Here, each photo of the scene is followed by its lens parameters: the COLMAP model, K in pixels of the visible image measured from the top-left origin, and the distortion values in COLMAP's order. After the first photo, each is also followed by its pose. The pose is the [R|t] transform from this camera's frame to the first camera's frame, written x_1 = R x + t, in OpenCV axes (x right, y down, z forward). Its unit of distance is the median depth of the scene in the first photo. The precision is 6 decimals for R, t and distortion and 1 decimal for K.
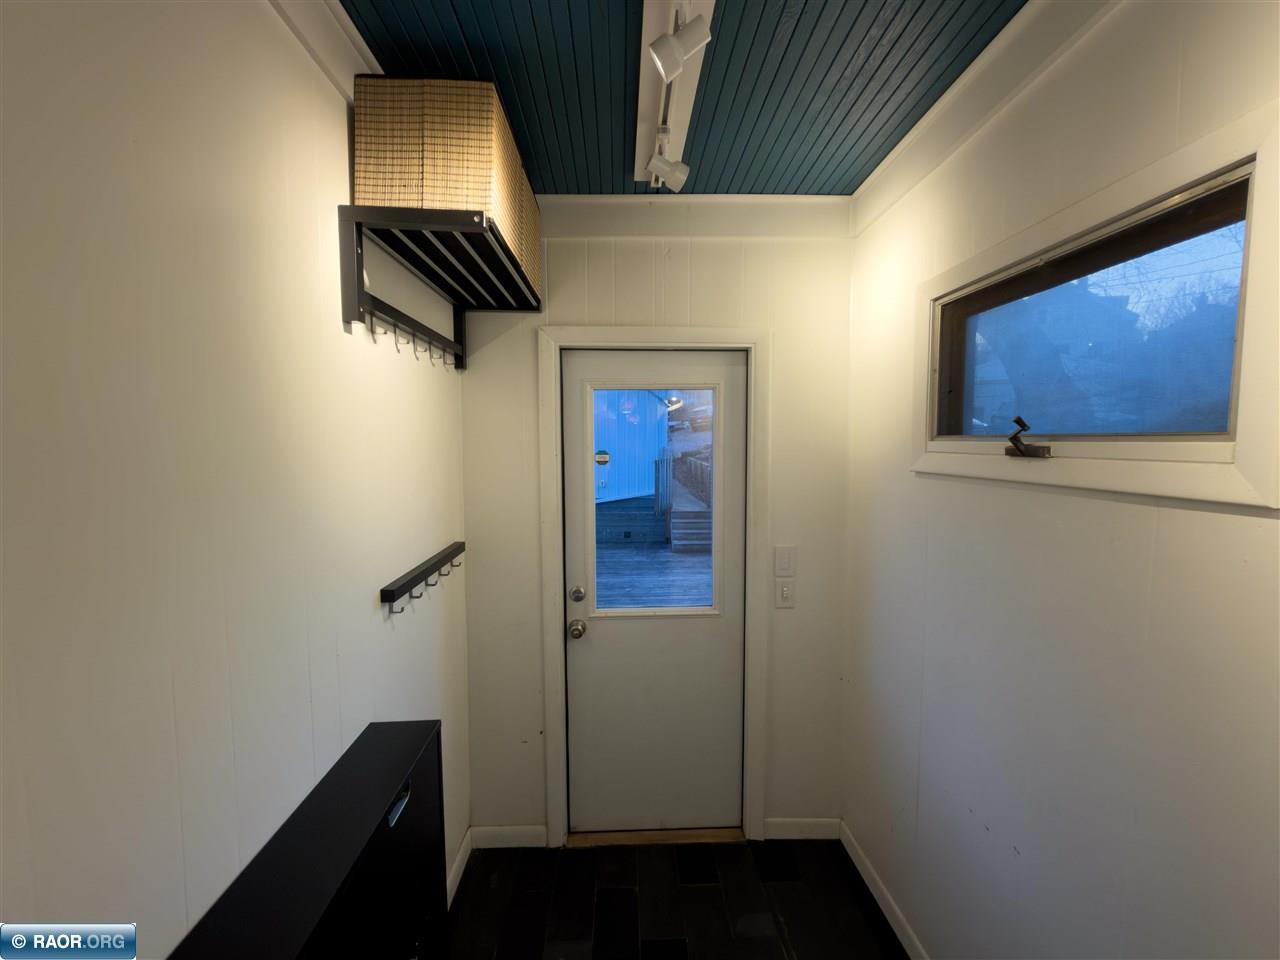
lens RADIAL K [[513.6, 0, 636.9], [0, 513.6, 476.0], [0, 0, 1]] dist [-0.000259, 0.000071]
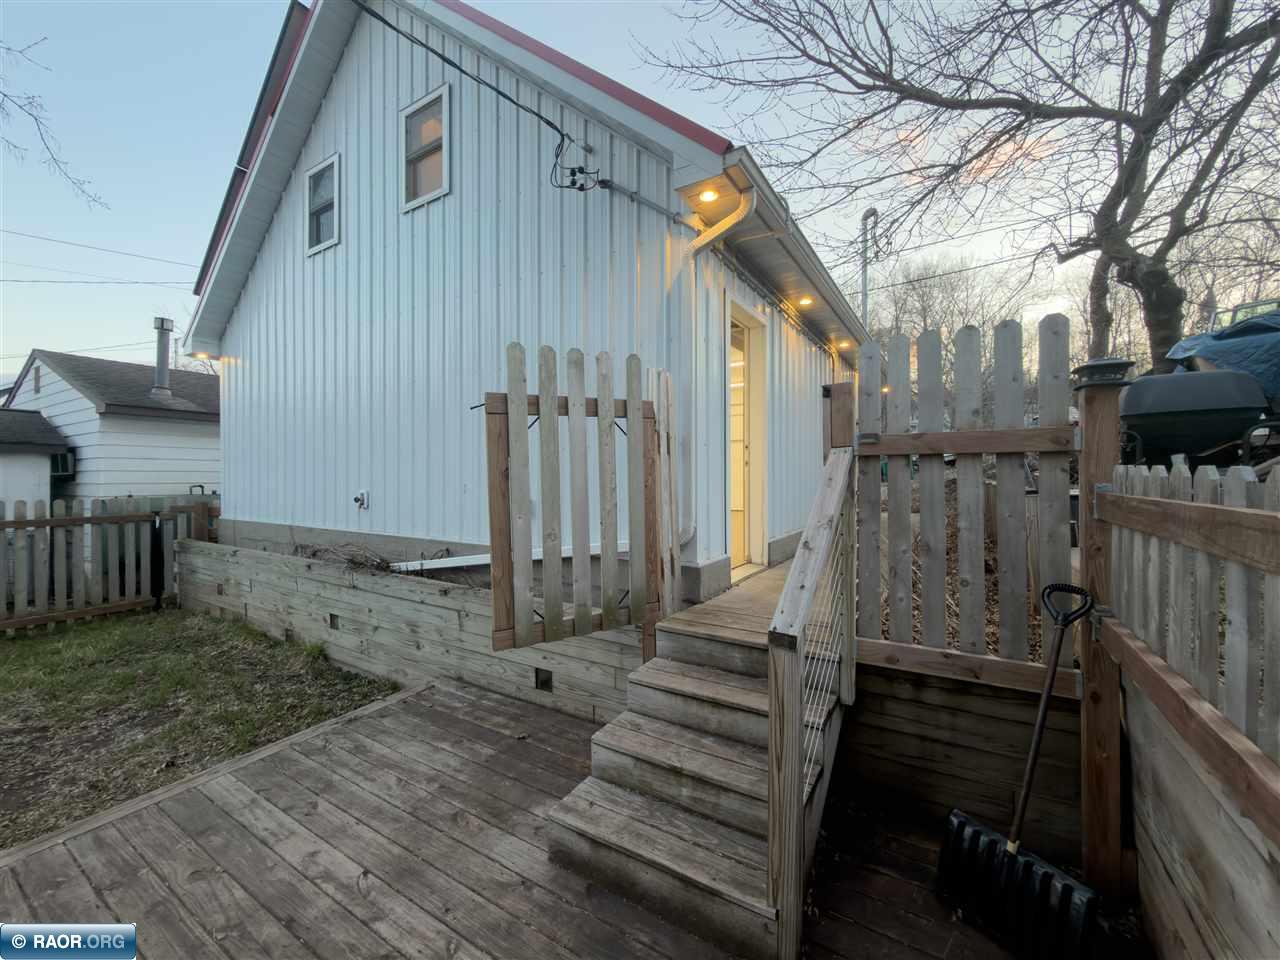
lens RADIAL K [[513.6, 0, 642.6], [0, 513.6, 477.7], [0, 0, 1]] dist [-0.000259, 0.000071]
pose [[0.829107, -0.005623, -0.559062, 0.194936], [-0.036050, 0.997331, -0.063495, 0.015223], [0.557926, 0.072798, 0.826691, 0.778591]]
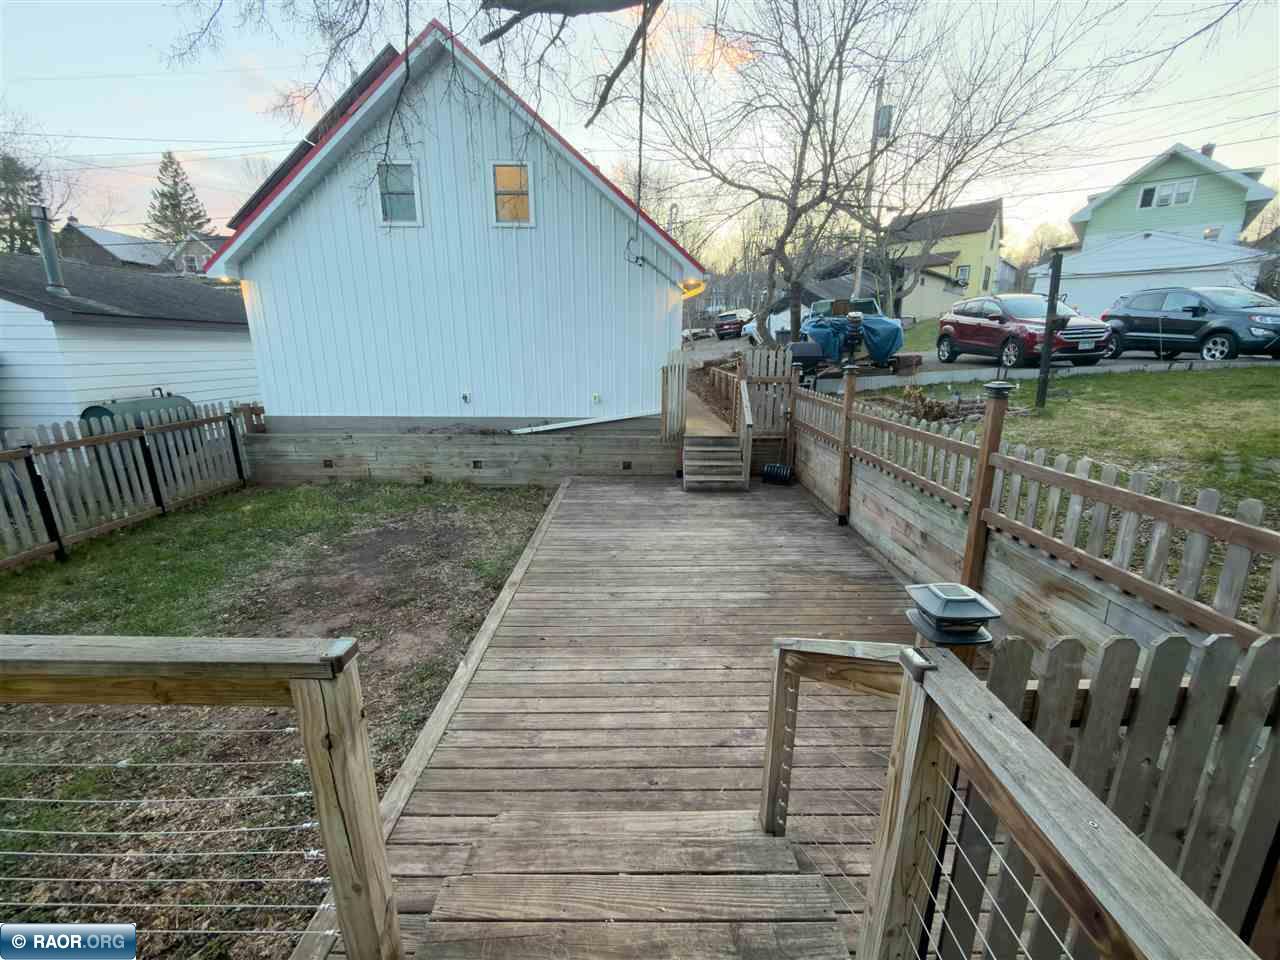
lens RADIAL K [[513.6, 0, 639.3], [0, 513.6, 482.5], [0, 0, 1]] dist [-0.000259, 0.000071]
pose [[0.999152, 0.010550, -0.039789, 0.030660], [-0.003342, 0.984197, 0.177046, 0.002417], [0.041028, -0.176763, 0.983398, 0.232364]]
